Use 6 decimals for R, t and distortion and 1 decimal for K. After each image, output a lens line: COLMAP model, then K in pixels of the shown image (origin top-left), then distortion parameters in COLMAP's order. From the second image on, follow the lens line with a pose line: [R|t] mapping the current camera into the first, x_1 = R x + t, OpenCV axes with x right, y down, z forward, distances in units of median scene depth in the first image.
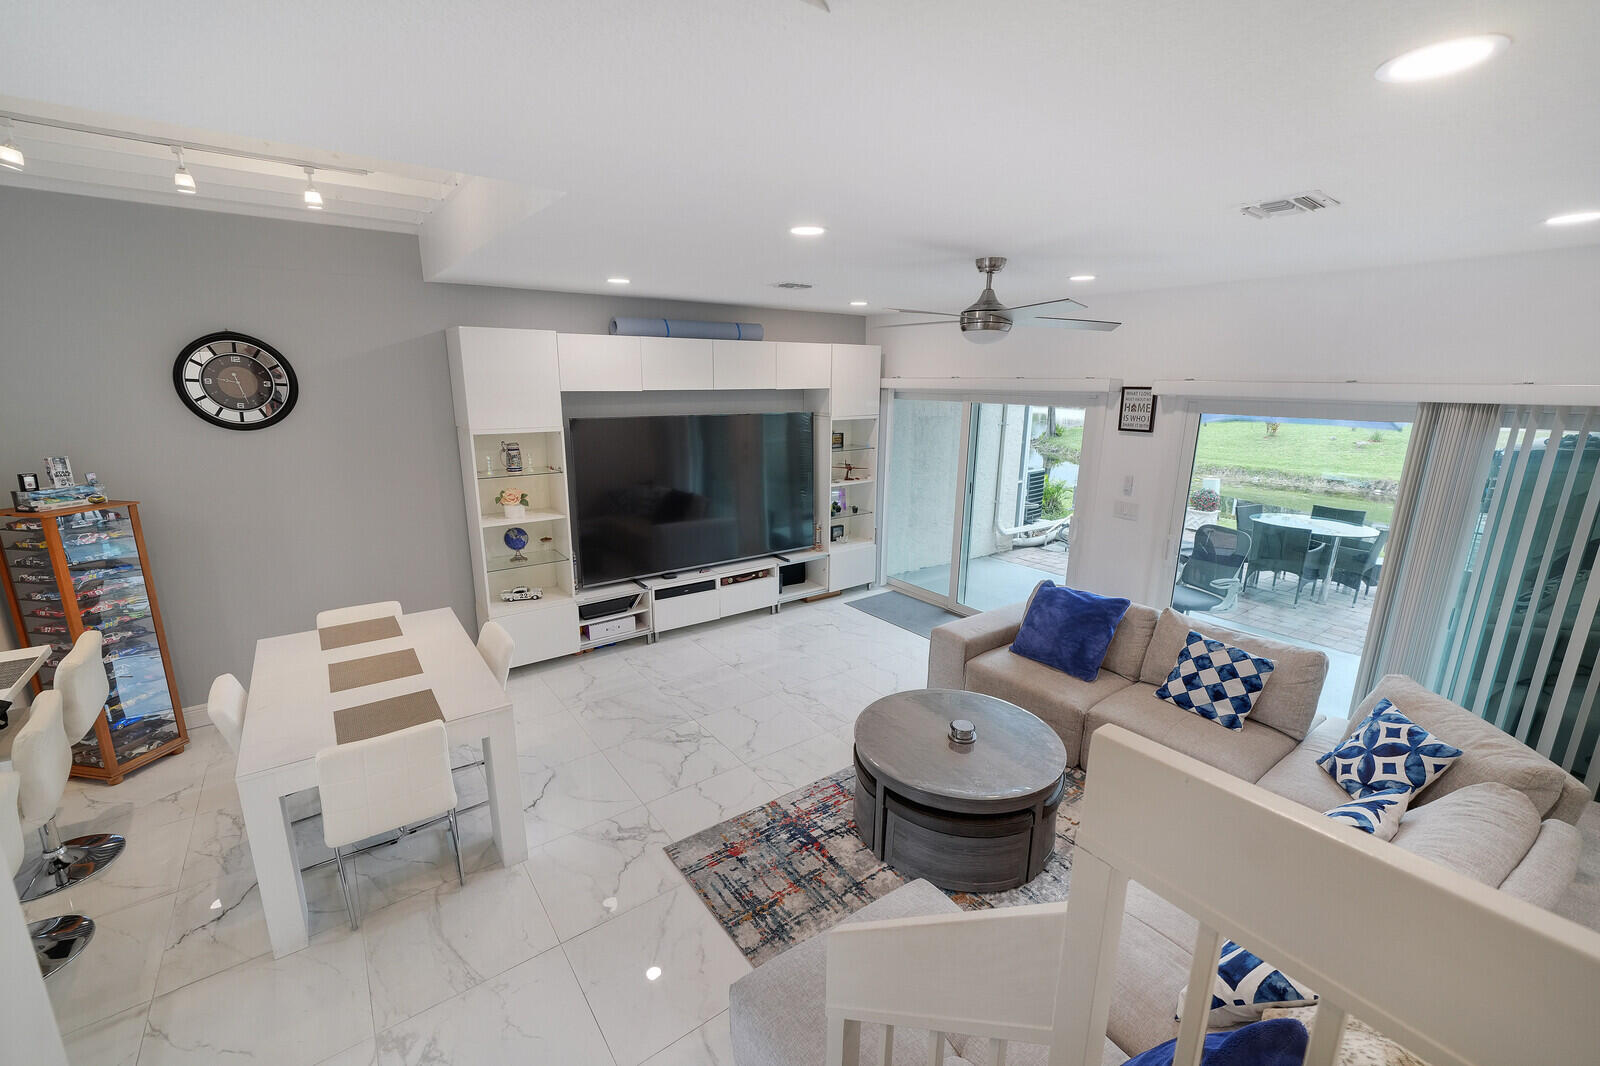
lens RADIAL K [[666.5, 0, 795.1], [0, 666.5, 529.1], [0, 0, 1]] dist [-0.006288, 0.002367]
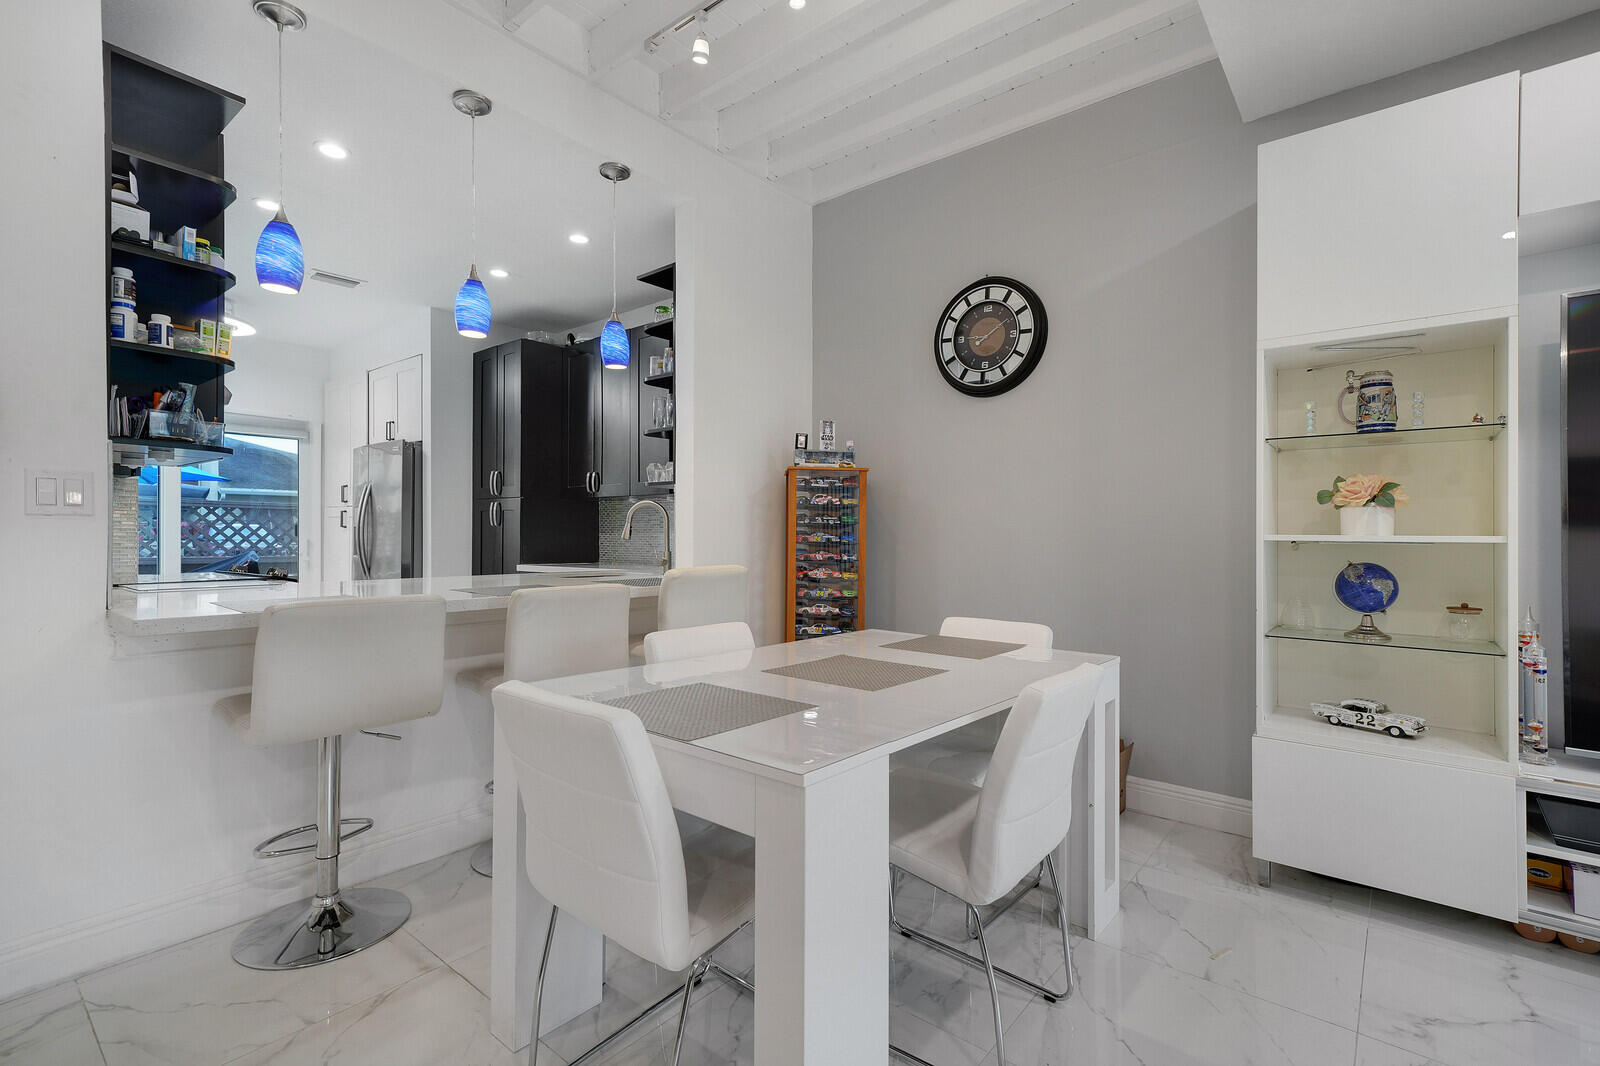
lens RADIAL K [[729.8, 0, 792.7], [0, 729.8, 534.4], [0, 0, 1]] dist [0.008411, 0.001728]
pose [[0.228109, -0.009485, -0.973589, -0.029221], [-0.227221, 0.971822, -0.062705, 0.121819], [0.946751, 0.235524, 0.219526, 0.635239]]
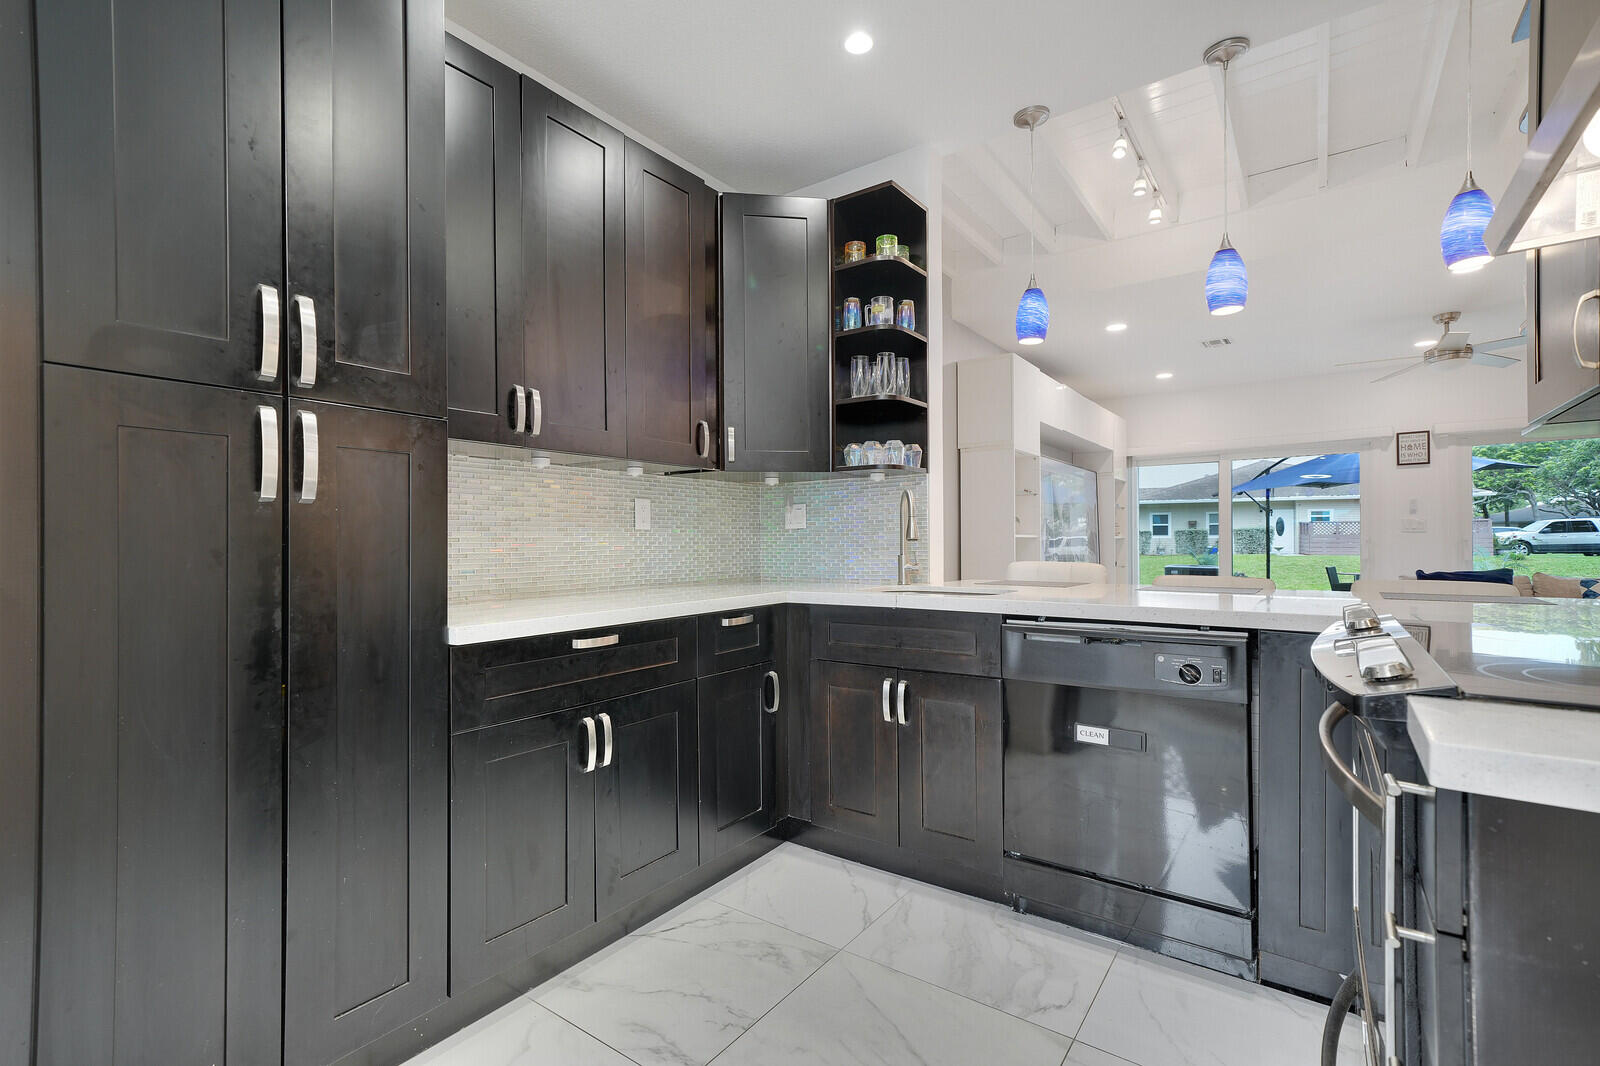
lens RADIAL K [[729.8, 0, 794.6], [0, 729.8, 543.5], [0, 0, 1]] dist [0.008411, 0.001728]
pose [[0.954193, -0.014403, 0.298845, -1.327541], [0.080695, 0.974214, -0.210702, 0.259249], [-0.288104, 0.225165, 0.930750, 0.025172]]
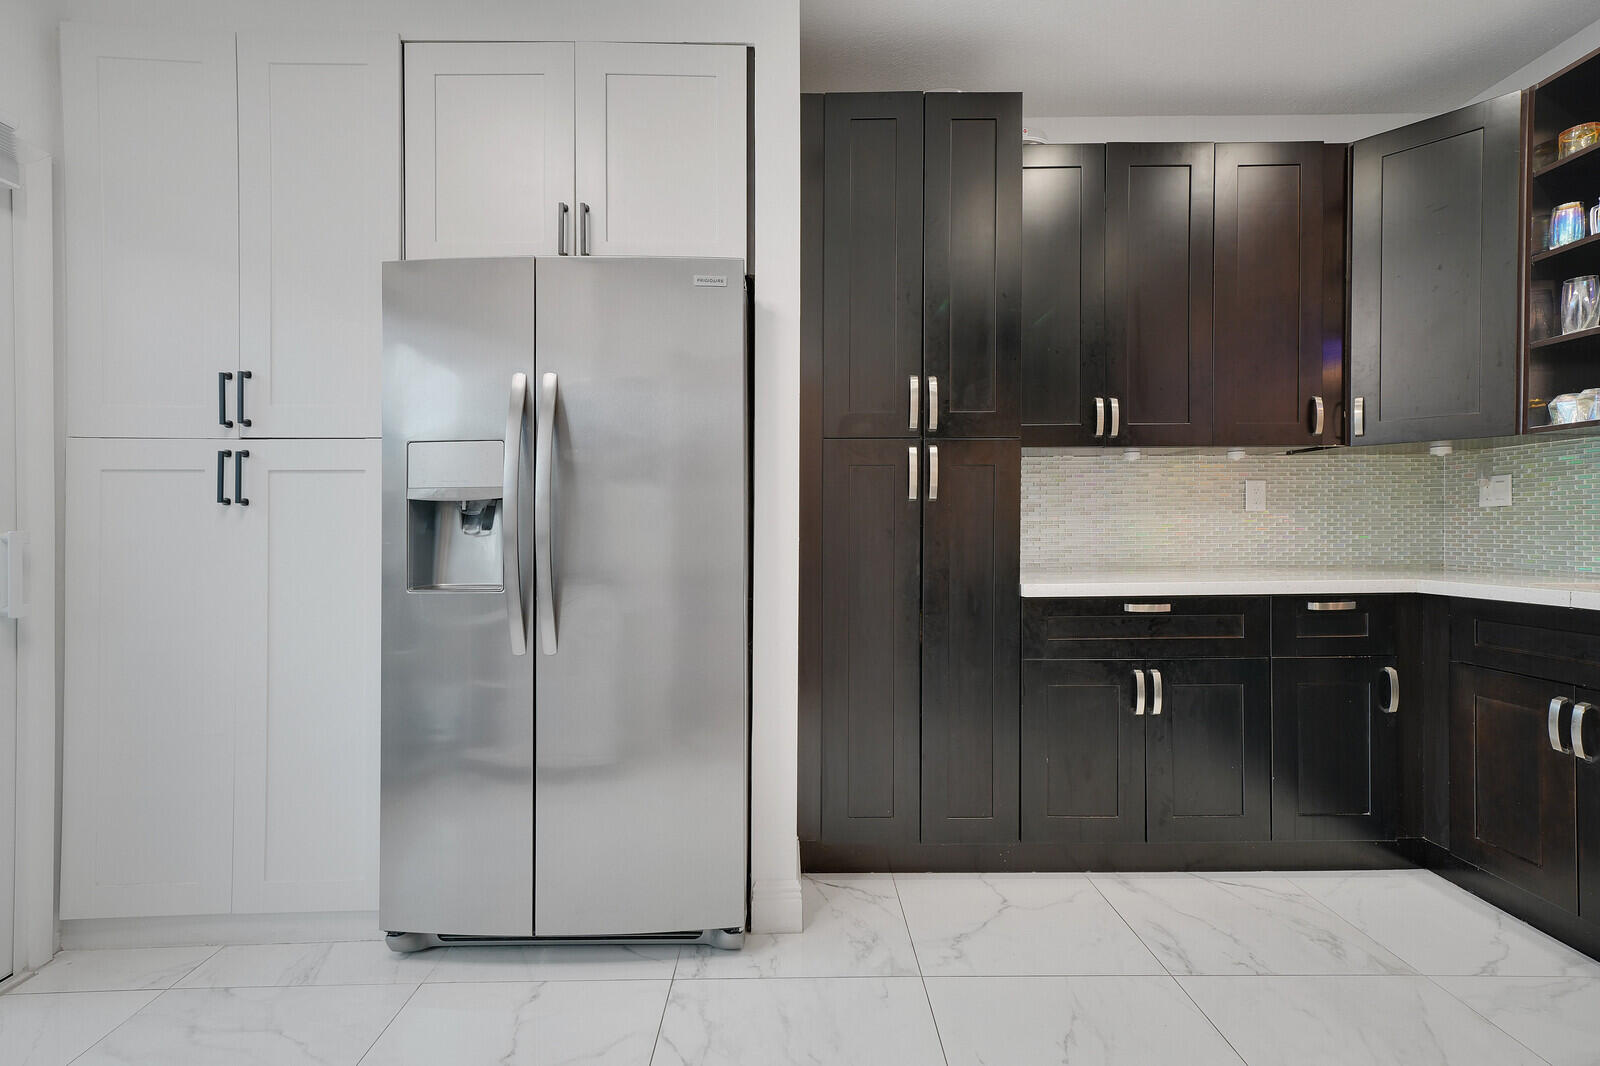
lens RADIAL K [[729.8, 0, 795.6], [0, 729.8, 526.3], [0, 0, 1]] dist [0.008411, 0.001728]
pose [[0.809318, -0.012736, -0.587233, -1.197370], [-0.120304, 0.974976, -0.186946, 0.287747], [0.574919, 0.221945, 0.787533, -0.096243]]
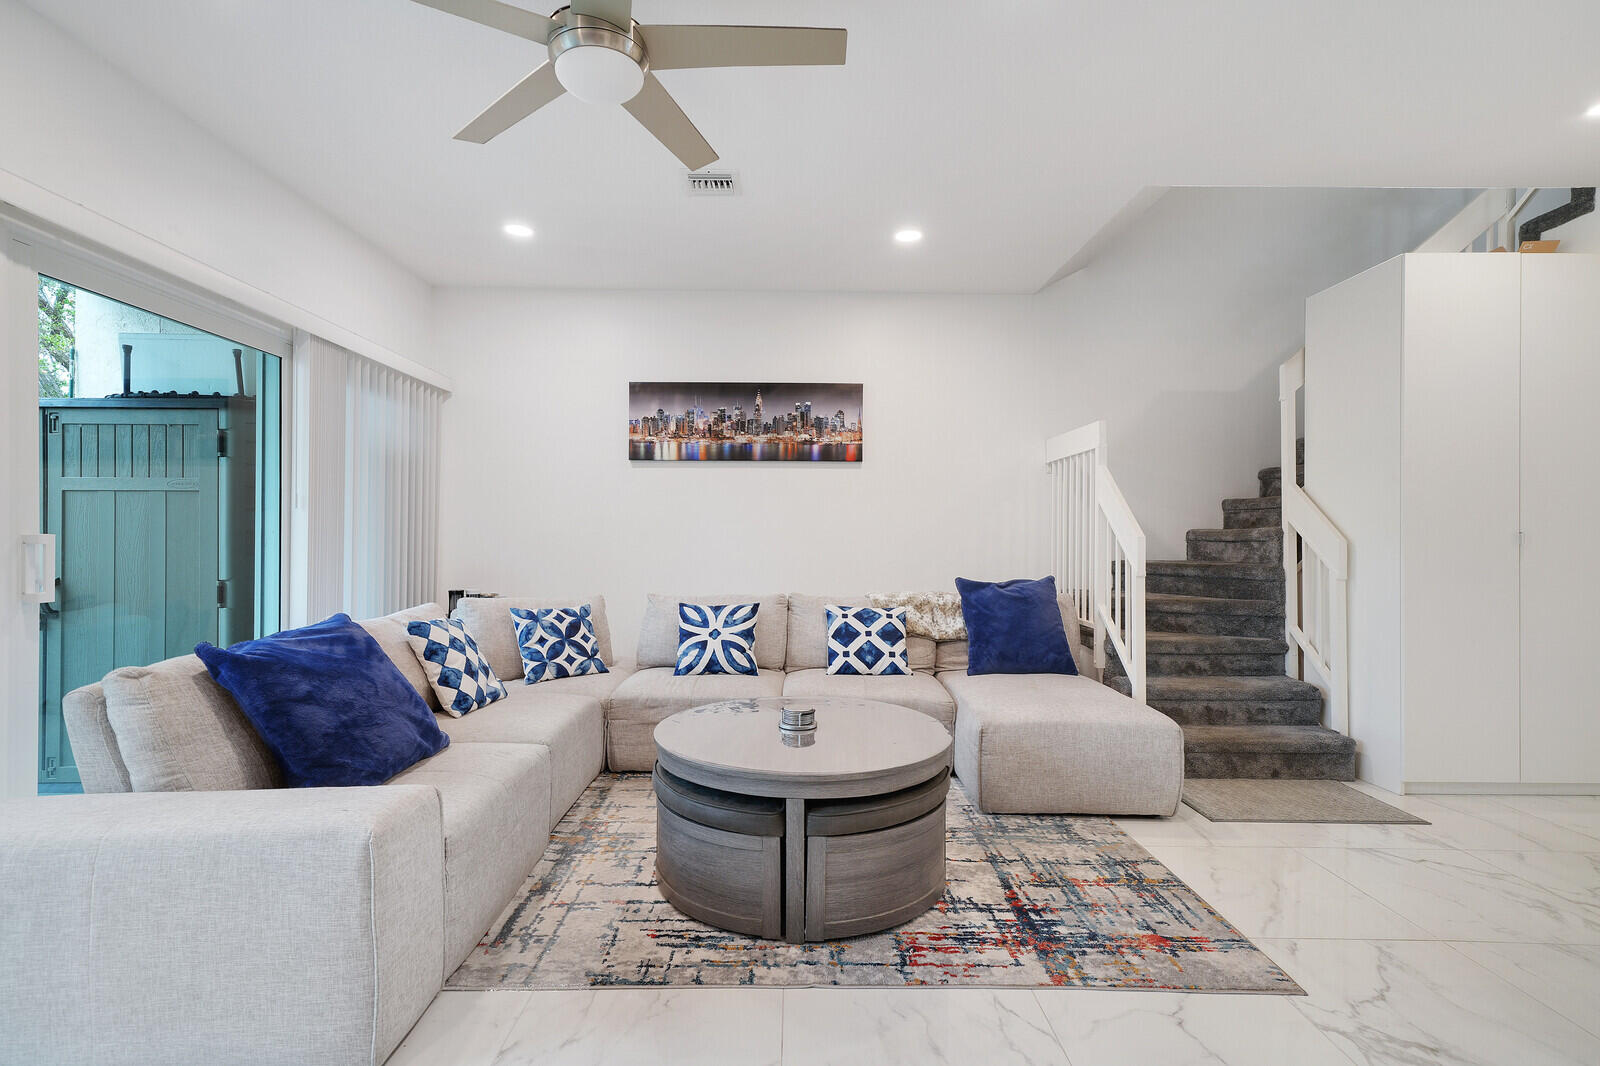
lens RADIAL K [[729.8, 0, 792.9], [0, 729.8, 544.0], [0, 0, 1]] dist [0.008411, 0.001728]
pose [[-0.808500, -0.018699, 0.588199, -0.160661], [0.118749, 0.973752, 0.194180, -0.023992], [-0.576391, 0.226843, -0.785058, 1.264489]]
